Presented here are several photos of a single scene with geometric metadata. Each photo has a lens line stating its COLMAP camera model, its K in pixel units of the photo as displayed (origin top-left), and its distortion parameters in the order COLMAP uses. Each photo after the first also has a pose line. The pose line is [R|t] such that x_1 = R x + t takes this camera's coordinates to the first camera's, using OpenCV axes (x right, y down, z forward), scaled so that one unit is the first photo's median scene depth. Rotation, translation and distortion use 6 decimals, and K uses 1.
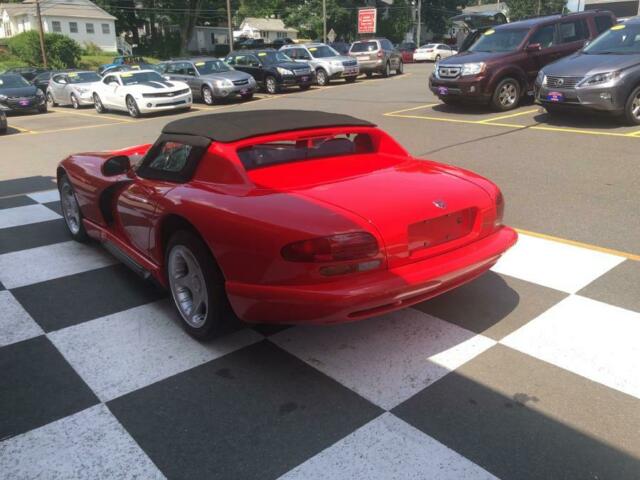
lens RADIAL K [[523.0, 0, 317.9], [0, 523.0, 235.1], [0, 0, 1]] dist [0.019525, -0.019028]
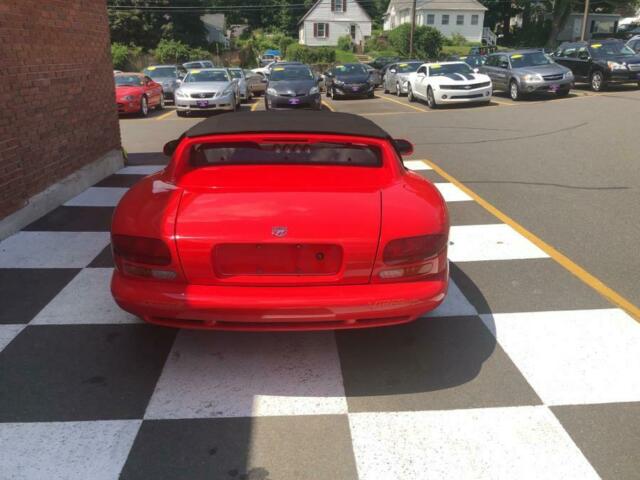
lens RADIAL K [[523.0, 0, 321.5], [0, 523.0, 229.7], [0, 0, 1]] dist [0.019525, -0.019028]
pose [[0.786309, 0.206107, -0.582442, 0.049332], [-0.200966, 0.976773, 0.074340, -0.008721], [0.584235, 0.058597, 0.809466, 0.019959]]
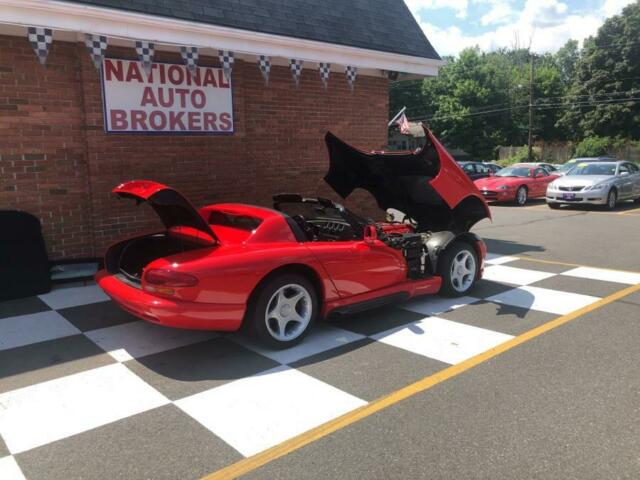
lens RADIAL K [[523.0, 0, 321.5], [0, 523.0, 241.3], [0, 0, 1]] dist [0.019525, -0.019028]
pose [[-0.006869, 0.179295, -0.983771, 0.113041], [-0.293260, 0.940177, 0.173397, -0.034294], [0.956008, 0.289692, 0.046122, 0.091989]]
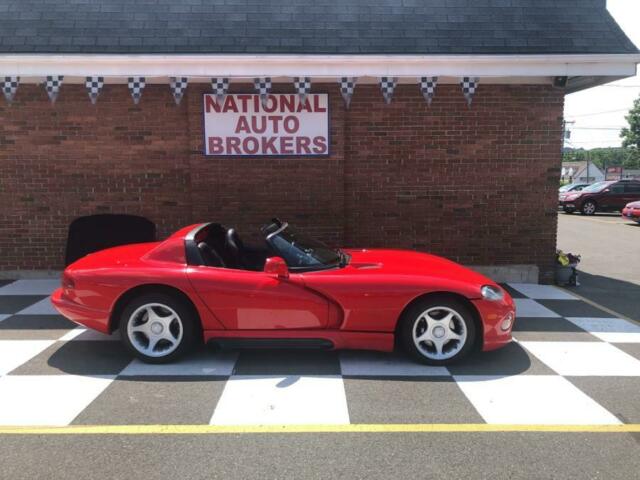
lens RADIAL K [[523.0, 0, 322.7], [0, 523.0, 246.2], [0, 0, 1]] dist [0.019525, -0.019028]
pose [[-0.640373, 0.119218, -0.758755, 0.073407], [-0.230393, 0.912573, 0.337832, -0.060969], [0.732695, 0.391150, -0.556920, 0.171159]]
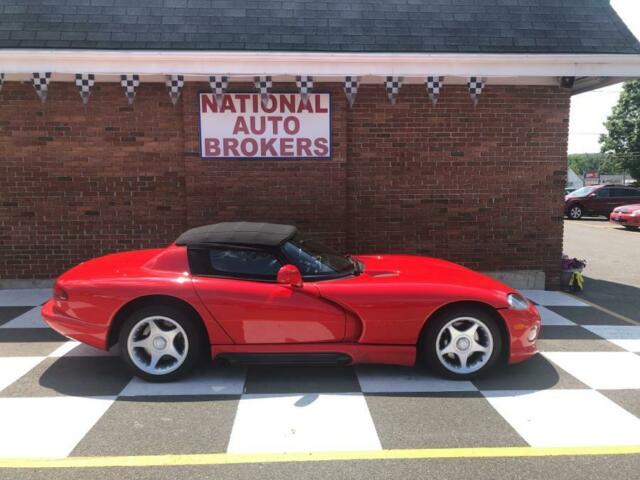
lens RADIAL K [[523.0, 0, 322.5], [0, 523.0, 244.2], [0, 0, 1]] dist [0.019525, -0.019028]
pose [[-0.613350, 0.112112, -0.781814, 0.071943], [-0.237507, 0.917876, 0.317953, -0.057308], [0.753254, 0.380703, -0.536352, 0.162043]]
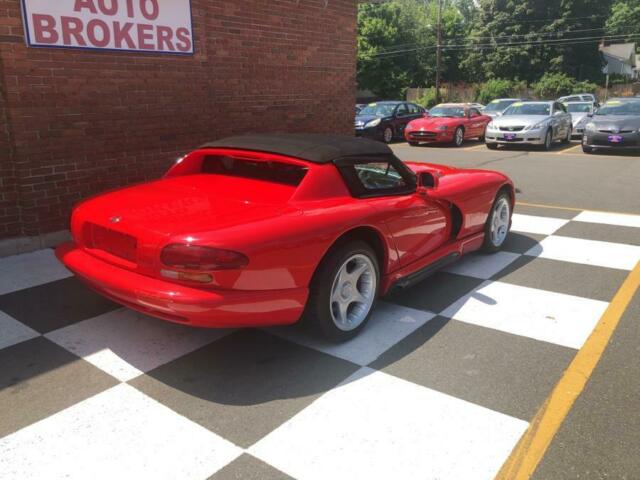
lens RADIAL K [[523.0, 0, 323.1], [0, 523.0, 237.9], [0, 0, 1]] dist [0.019525, -0.019028]
pose [[0.184792, 0.273240, -0.944029, 0.084080], [-0.299465, 0.930547, 0.210718, -0.023797], [0.936041, 0.243765, 0.253783, 0.069903]]
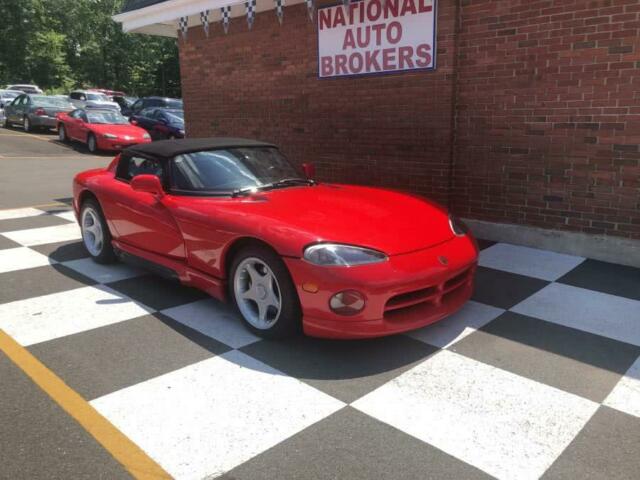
lens RADIAL K [[523.0, 0, 319.6], [0, 523.0, 239.2], [0, 0, 1]] dist [0.019525, -0.019028]
pose [[-0.995571, 0.036937, -0.086447, -0.023305], [-0.013248, 0.855271, 0.518012, -0.062355], [0.093069, 0.516863, -0.850994, 0.200008]]
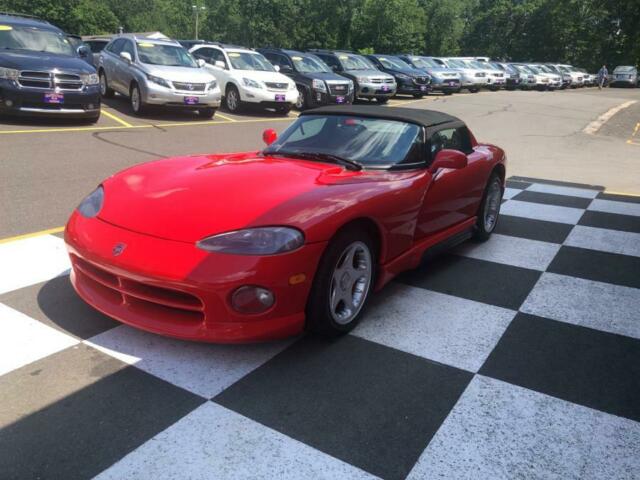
lens RADIAL K [[523.0, 0, 324.0], [0, 523.0, 234.6], [0, 0, 1]] dist [0.019525, -0.019028]
pose [[-0.282637, -0.259778, 0.923381, -0.112575], [0.252869, 0.908401, 0.332964, -0.034901], [-0.925296, 0.327603, -0.191058, 0.124807]]
